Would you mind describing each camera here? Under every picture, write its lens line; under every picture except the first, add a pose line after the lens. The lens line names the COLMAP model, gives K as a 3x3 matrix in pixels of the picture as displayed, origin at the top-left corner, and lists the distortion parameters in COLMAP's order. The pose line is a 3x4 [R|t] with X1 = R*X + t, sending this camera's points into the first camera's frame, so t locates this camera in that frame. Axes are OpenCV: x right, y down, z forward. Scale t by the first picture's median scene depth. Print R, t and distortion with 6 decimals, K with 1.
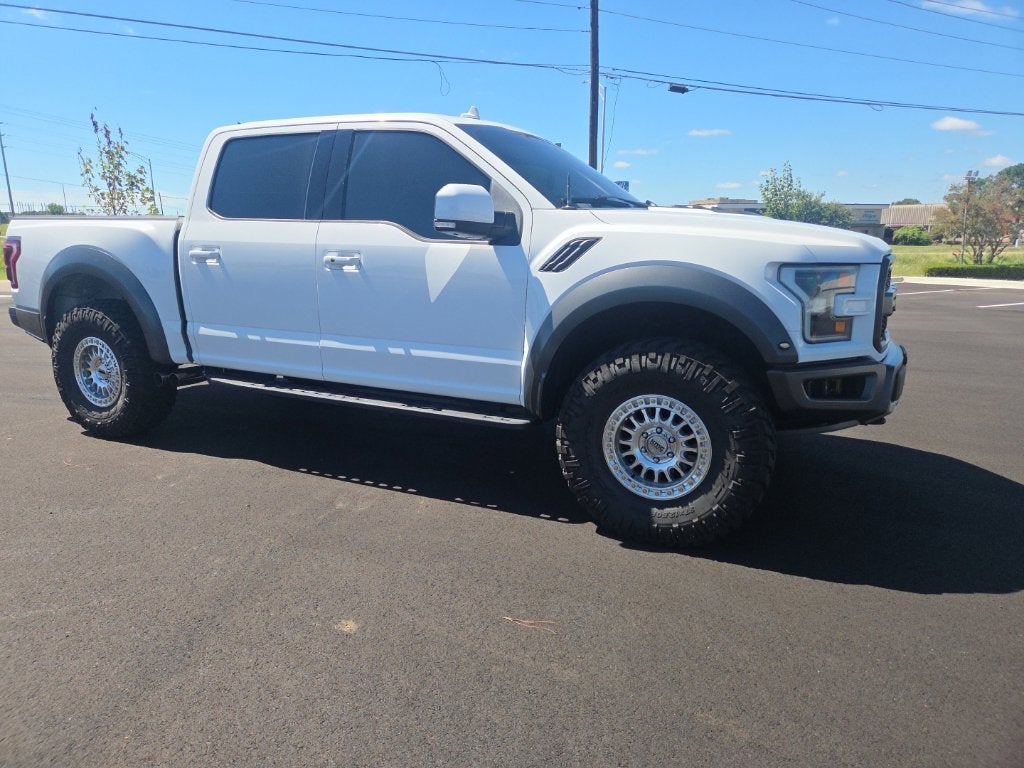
lens RADIAL K [[685.9, 0, 499.7], [0, 685.9, 372.6], [0, 0, 1]] dist [0.078487, -0.068793]
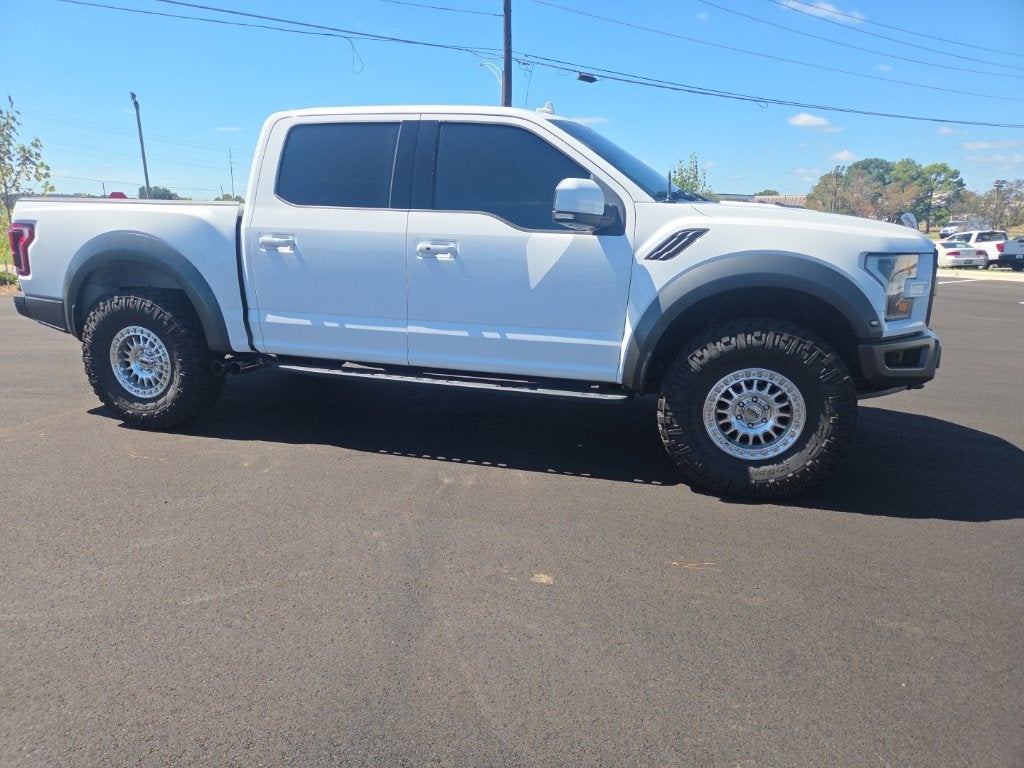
lens RADIAL K [[686.0, 0, 500.8], [0, 686.0, 380.9], [0, 0, 1]] dist [0.076717, -0.067738]
pose [[0.985404, -0.028478, 0.167830, -0.314916], [0.022663, 0.999078, 0.036464, 0.001298], [-0.168714, -0.032128, 0.985141, -0.050104]]
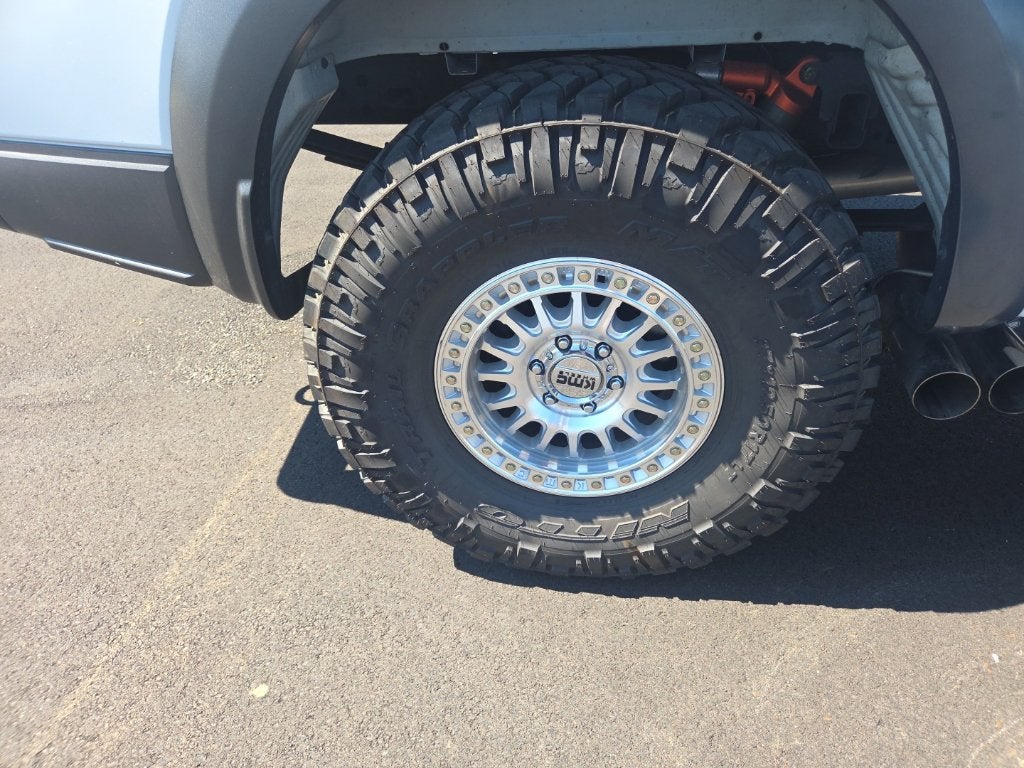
lens RADIAL K [[685.9, 0, 499.7], [0, 685.9, 372.6], [0, 0, 1]] dist [0.078487, -0.068793]
pose [[0.951071, -0.217609, 0.219341, -0.835286], [0.119714, 0.913986, 0.387684, -0.131624], [-0.284838, -0.342456, 0.895316, 1.016039]]
